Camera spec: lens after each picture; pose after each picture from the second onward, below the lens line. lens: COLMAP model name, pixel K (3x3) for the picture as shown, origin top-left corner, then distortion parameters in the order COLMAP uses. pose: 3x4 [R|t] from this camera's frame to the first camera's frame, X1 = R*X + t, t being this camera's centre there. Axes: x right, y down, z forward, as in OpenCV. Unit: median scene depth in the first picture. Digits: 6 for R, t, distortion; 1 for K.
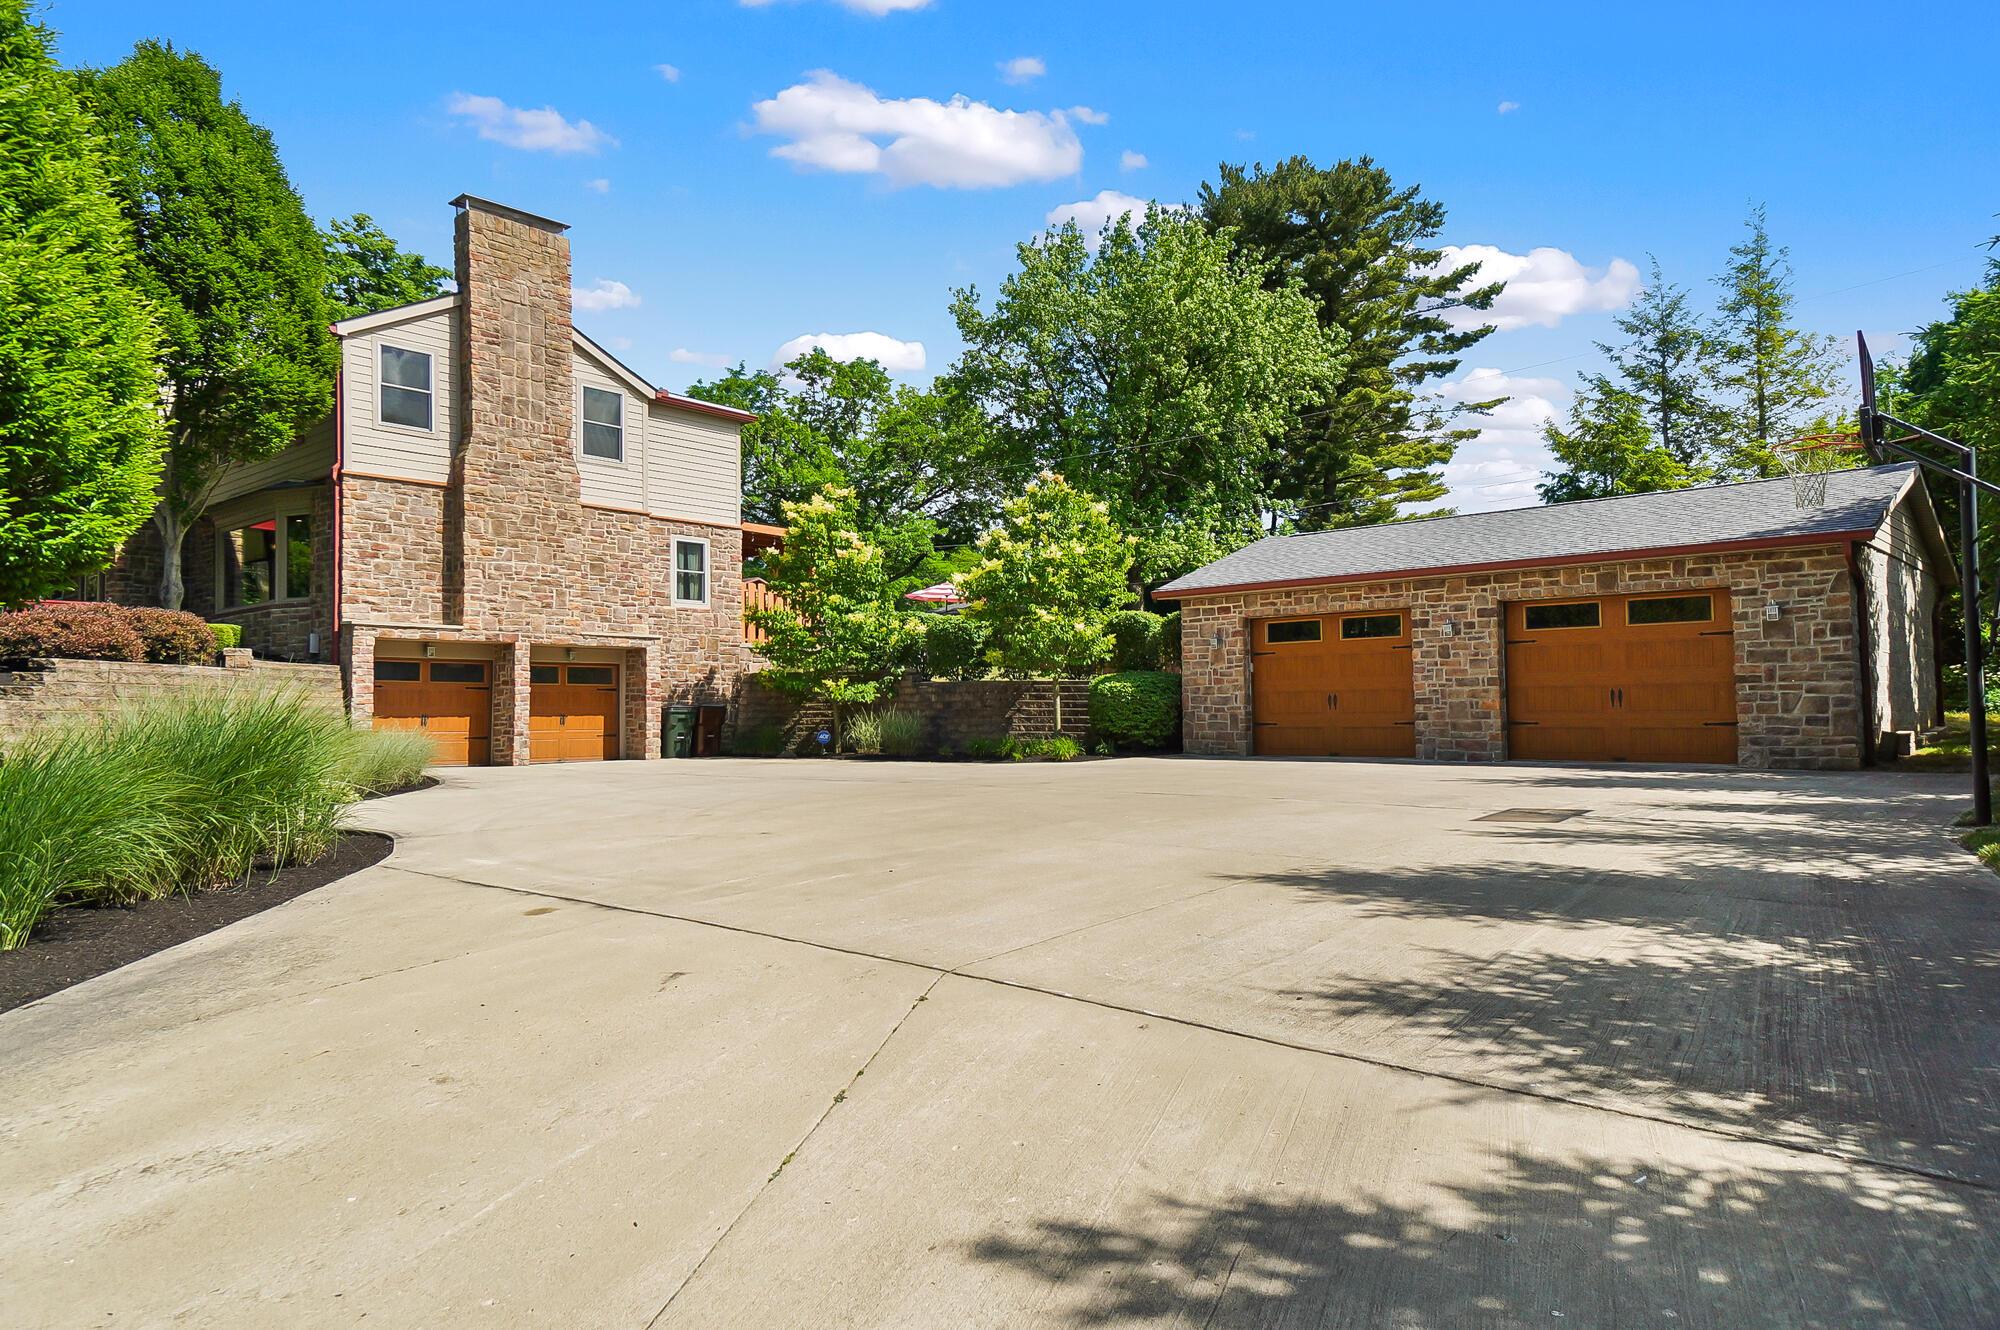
lens RADIAL K [[1298.6, 0, 988.2], [0, 1298.6, 655.7], [0, 0, 1]] dist [0.109133, -0.000649]
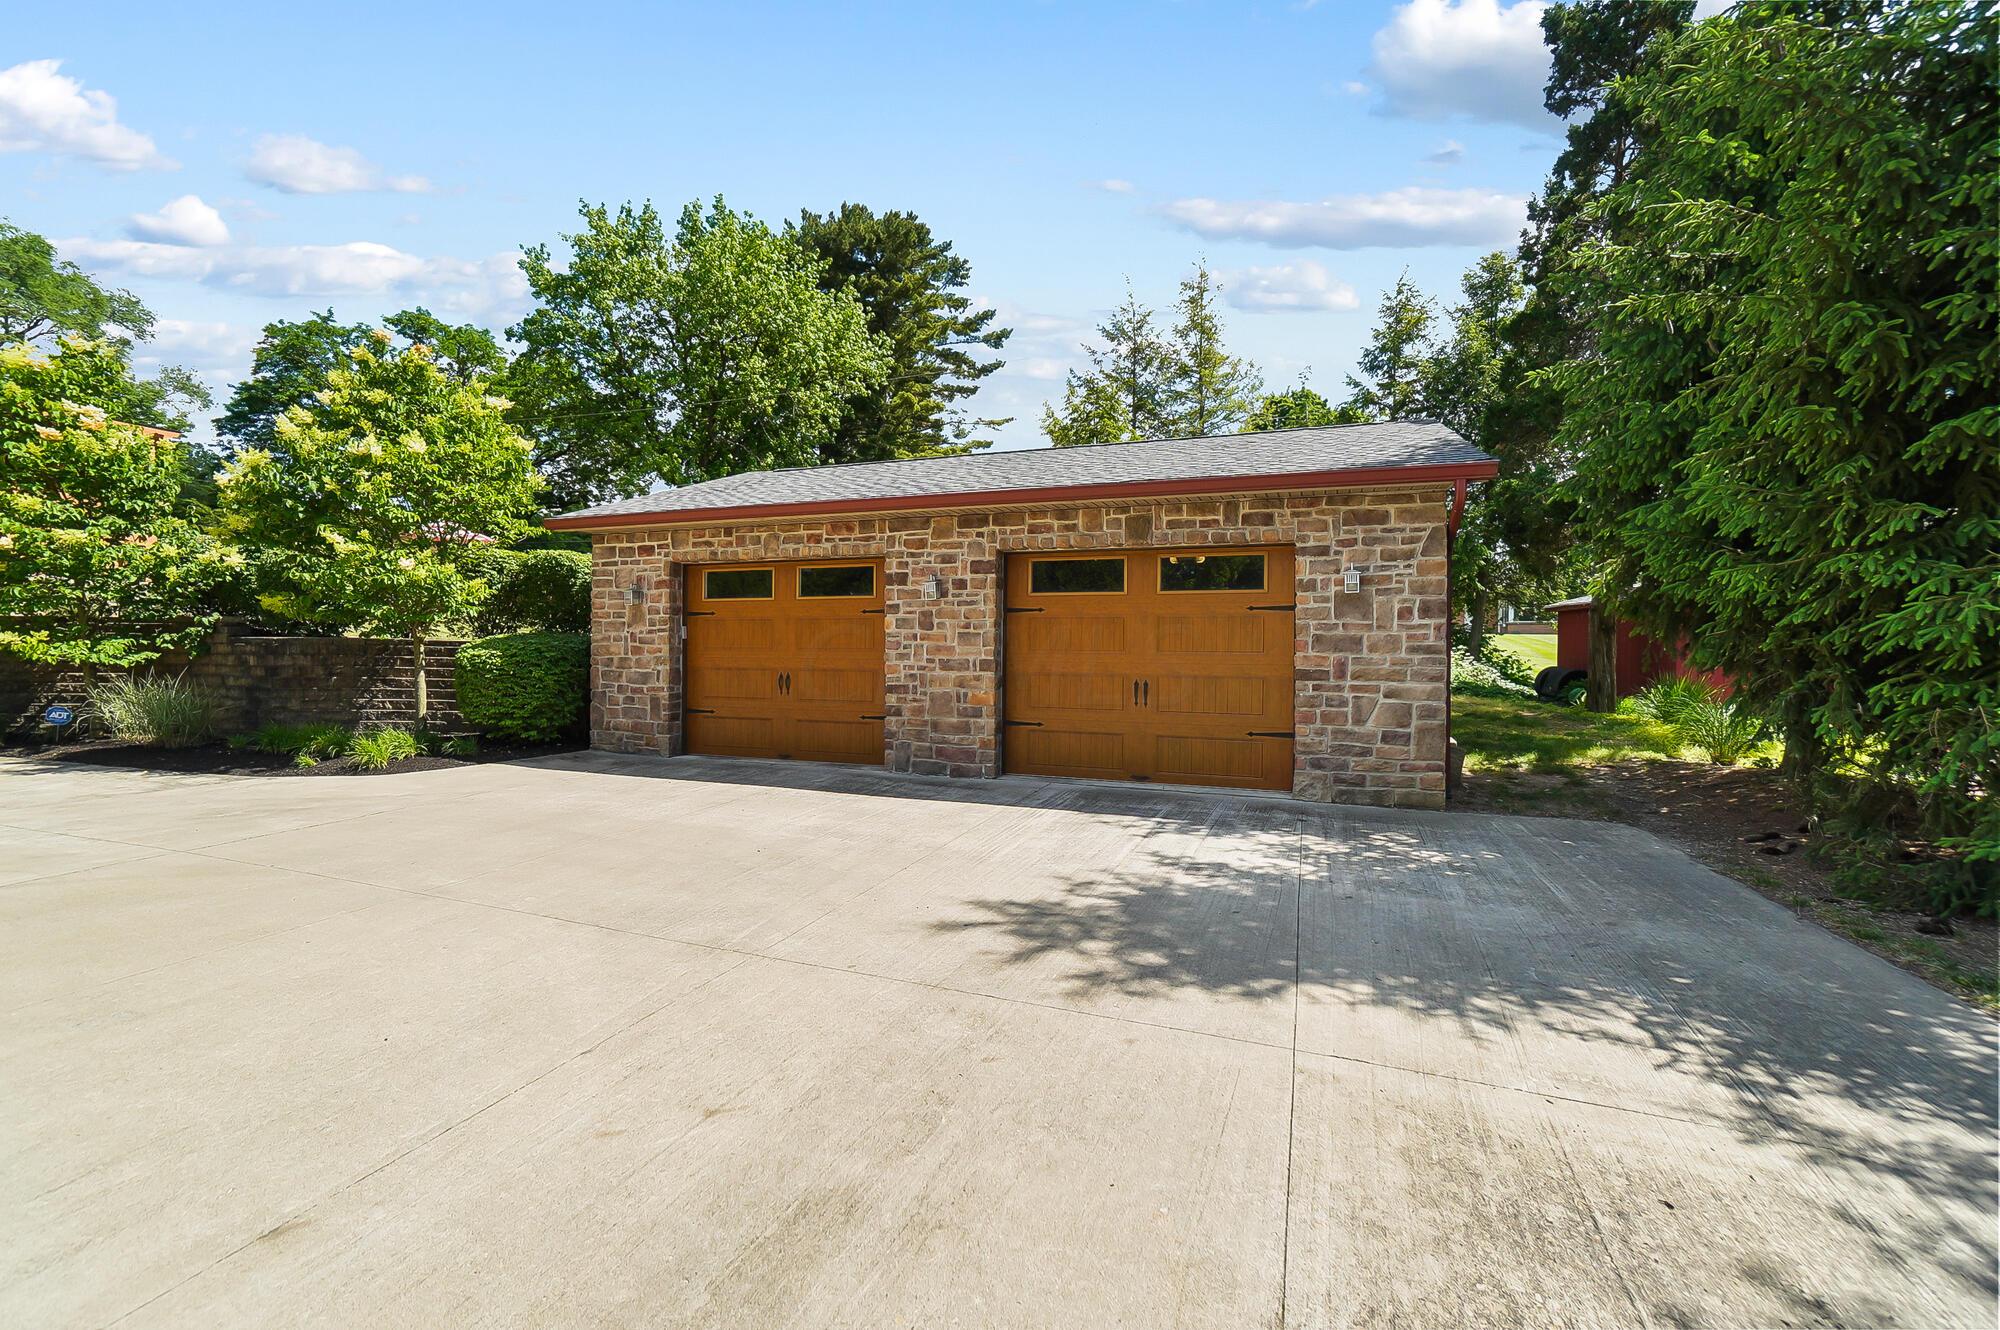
lens RADIAL K [[864.4, 0, 985.0], [0, 864.4, 658.9], [0, 0, 1]] dist [-0.013911, 0.016057]
pose [[0.938939, 0.012484, 0.343857, 0.198041], [-0.033292, 0.997949, 0.054674, -0.007973], [-0.342469, -0.062783, 0.937429, 0.504747]]
